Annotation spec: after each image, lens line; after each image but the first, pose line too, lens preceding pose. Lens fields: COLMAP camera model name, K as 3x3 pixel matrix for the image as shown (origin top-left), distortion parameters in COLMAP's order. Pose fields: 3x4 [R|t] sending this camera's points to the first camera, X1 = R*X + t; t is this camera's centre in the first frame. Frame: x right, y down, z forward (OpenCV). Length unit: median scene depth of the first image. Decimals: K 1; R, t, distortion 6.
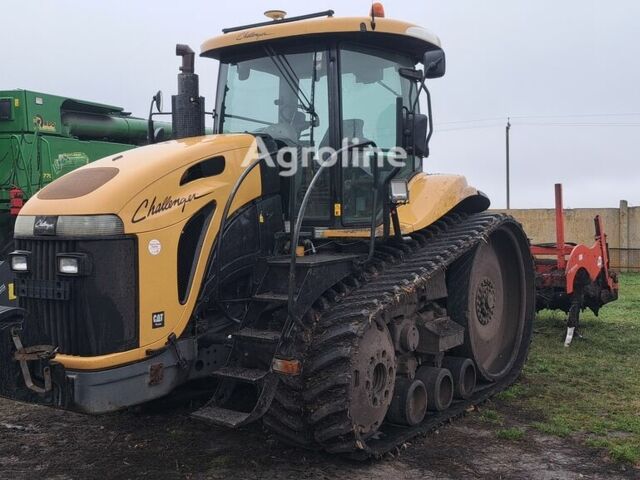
lens RADIAL K [[762.3, 0, 319.1], [0, 762.3, 232.7], [0, 0, 1]] dist [0.115534, -0.056795]
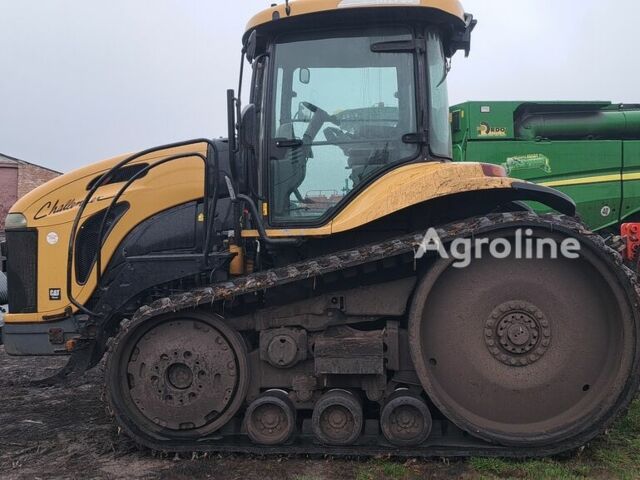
lens RADIAL K [[762.3, 0, 319.1], [0, 762.3, 232.7], [0, 0, 1]] dist [0.115534, -0.056795]
pose [[0.505501, 0.019523, -0.862605, 1.117841], [-0.023697, 0.999681, 0.008739, -0.012435], [0.862500, 0.016024, 0.505803, 0.704992]]
